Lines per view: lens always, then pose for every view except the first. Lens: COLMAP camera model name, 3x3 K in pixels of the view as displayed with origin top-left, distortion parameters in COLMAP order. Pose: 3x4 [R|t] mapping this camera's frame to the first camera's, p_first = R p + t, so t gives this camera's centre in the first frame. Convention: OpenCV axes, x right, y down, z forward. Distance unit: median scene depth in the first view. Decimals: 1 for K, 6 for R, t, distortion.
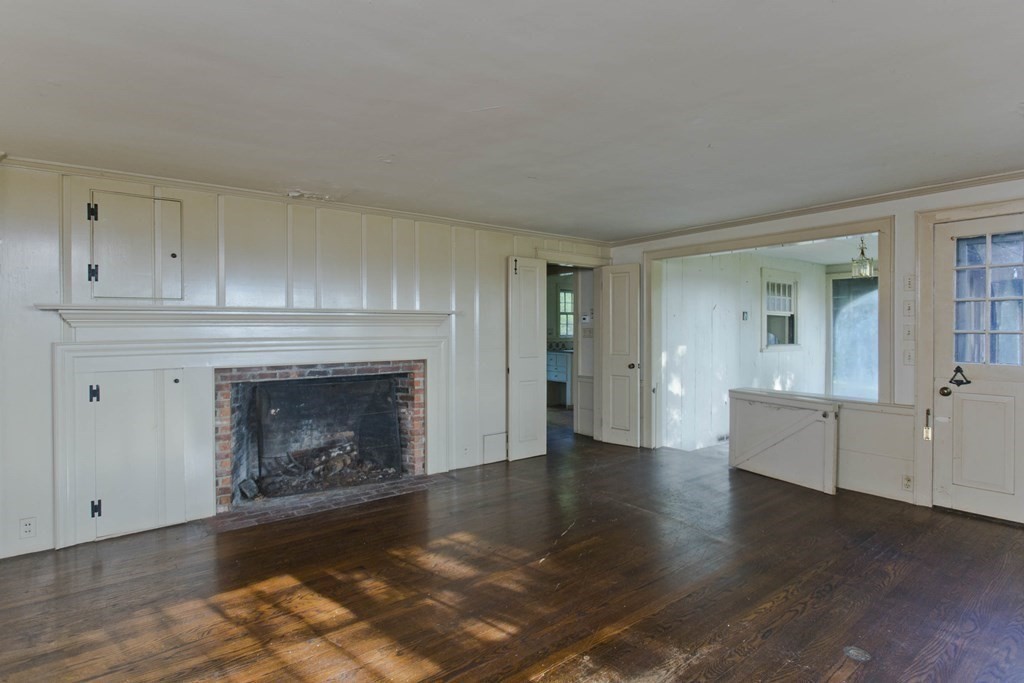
lens RADIAL K [[518.6, 0, 511.2], [0, 518.6, 335.0], [0, 0, 1]] dist [-0.000423, 0.002454]
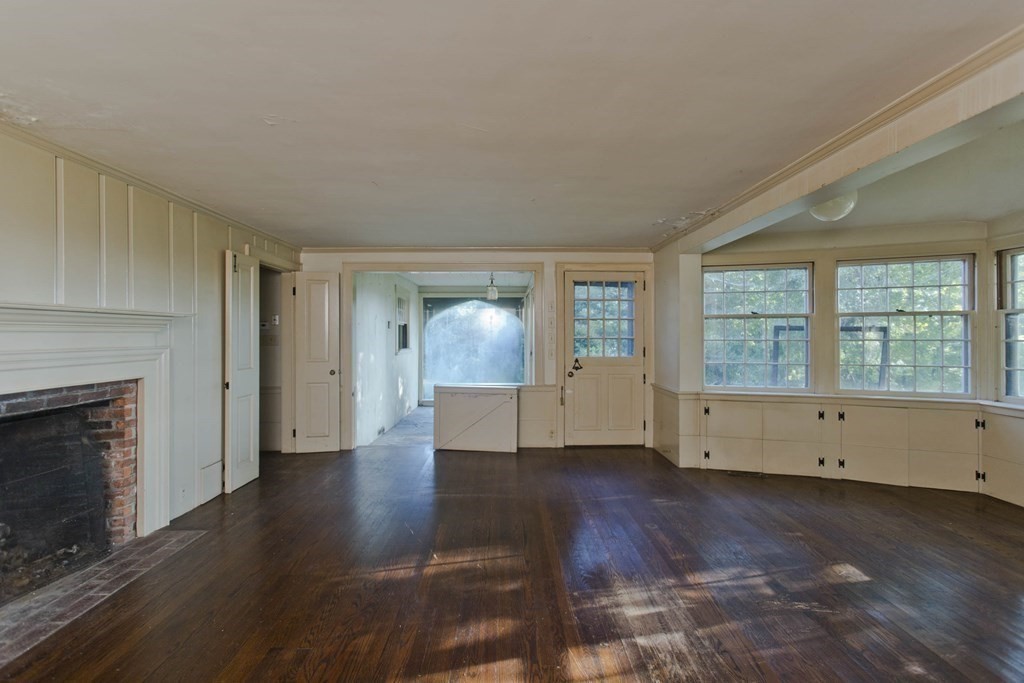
lens RADIAL K [[494.0, 0, 510.0], [0, 494.0, 335.2], [0, 0, 1]] dist [0.011791, -0.001220]
pose [[0.599795, 0.001017, 0.800153, -0.437788], [0.007904, 0.999943, -0.007195, -0.004028], [-0.800115, 0.010640, 0.599753, 0.180164]]
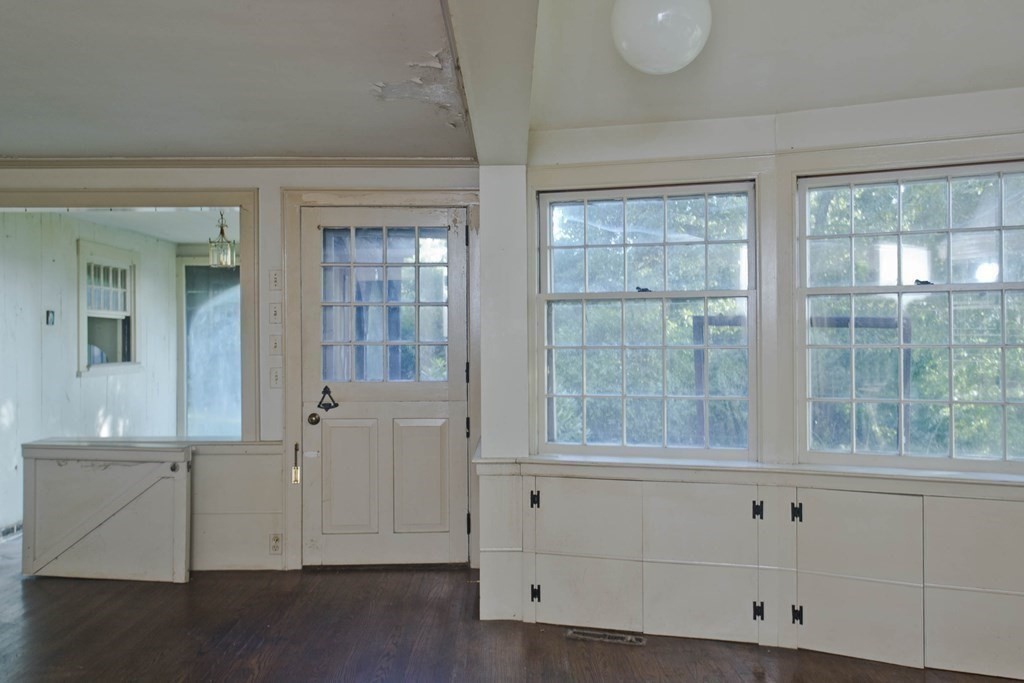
lens RADIAL K [[855.4, 0, 520.9], [0, 855.4, 331.4], [0, 0, 1]] dist [-0.003535, 0.026679]
pose [[0.601040, 0.002534, 0.799215, -0.015343], [0.011766, 0.999859, -0.012019, -0.004326], [-0.799132, 0.016627, 0.600925, -0.033784]]
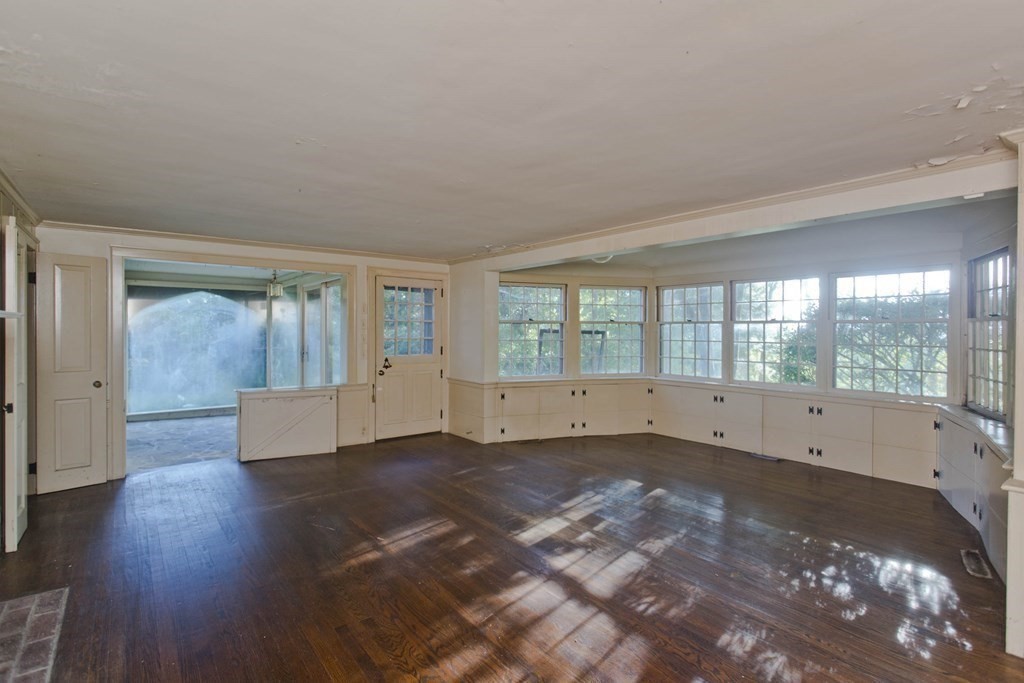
lens RADIAL K [[518.6, 0, 512.5], [0, 518.6, 334.6], [0, 0, 1]] dist [-0.000423, 0.002454]
pose [[-0.010539, -0.008763, 0.999906, -0.756841], [0.004292, 0.999952, 0.008809, -0.027412], [-0.999935, 0.004385, -0.010501, 0.479848]]
